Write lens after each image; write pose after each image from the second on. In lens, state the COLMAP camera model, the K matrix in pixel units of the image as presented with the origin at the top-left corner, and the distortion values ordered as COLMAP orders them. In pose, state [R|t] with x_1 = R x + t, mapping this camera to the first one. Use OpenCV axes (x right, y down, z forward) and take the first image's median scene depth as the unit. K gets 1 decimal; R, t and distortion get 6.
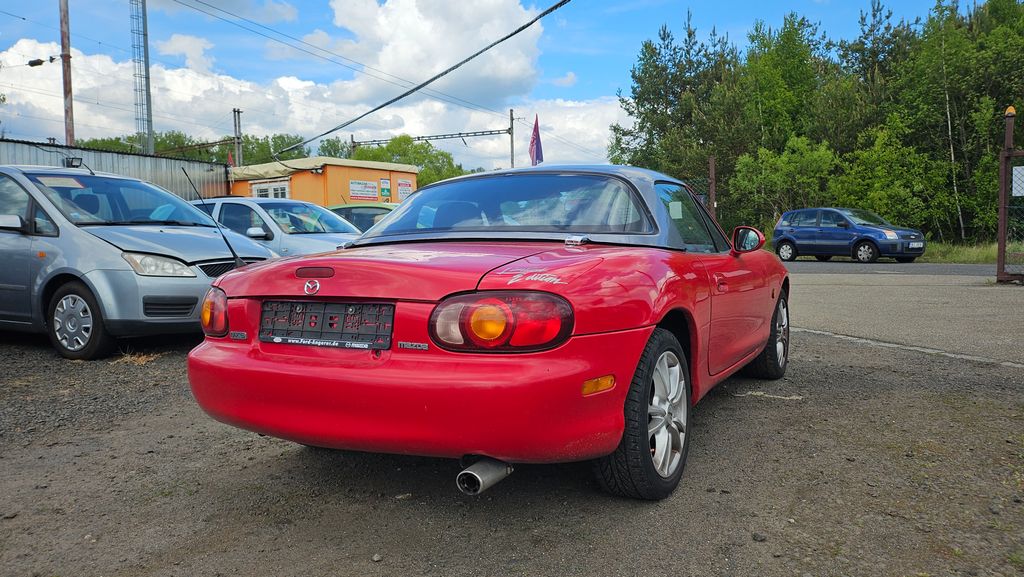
lens RADIAL K [[746.7, 0, 512.0], [0, 746.7, 288.5], [0, 0, 1]] dist [0.004845, -0.001309]
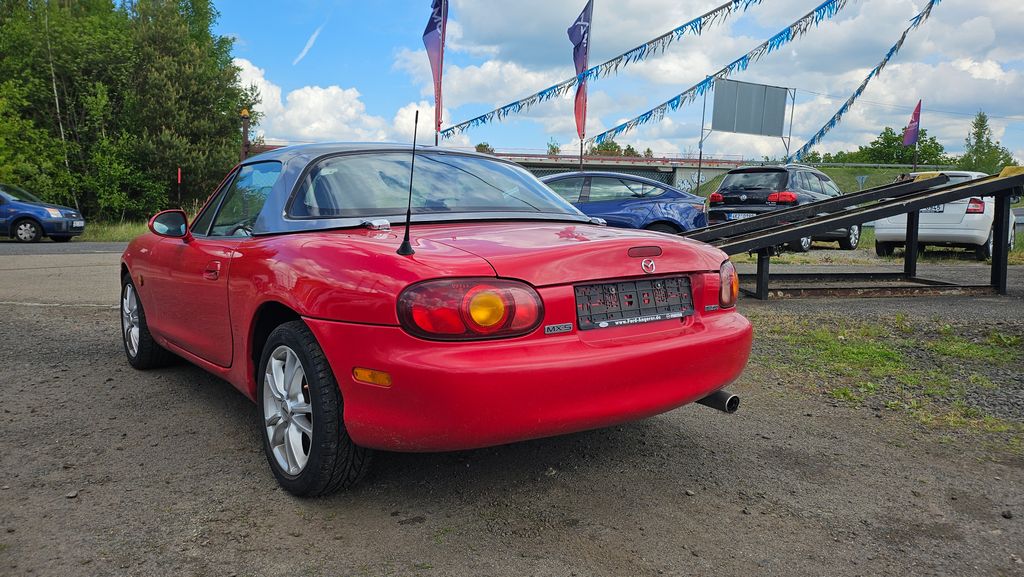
lens RADIAL K [[728.3, 0, 512.0], [0, 728.3, 288.5], [0, 0, 1]] dist [0.035641, -0.001120]
pose [[0.354499, -0.072312, 0.932256, -0.173710], [0.045113, 0.997167, 0.060192, -0.005484], [-0.933968, 0.020718, 0.356756, 0.110555]]
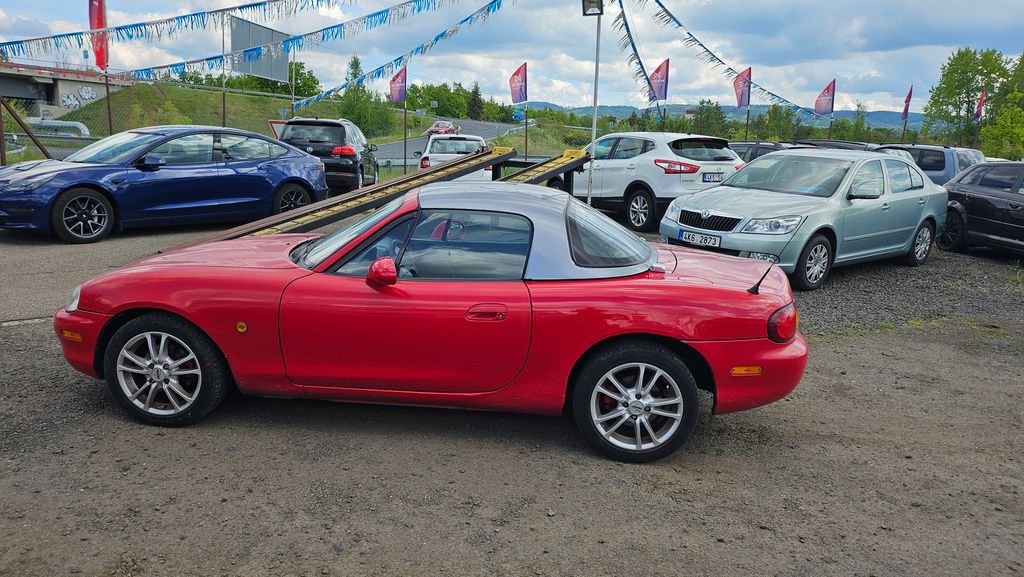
lens RADIAL K [[728.3, 0, 512.0], [0, 728.3, 288.5], [0, 0, 1]] dist [0.035641, -0.001120]
pose [[-0.437320, -0.167678, 0.883536, -0.217065], [0.032788, 0.978838, 0.201994, -0.050771], [-0.898708, 0.117305, -0.422568, 0.322665]]
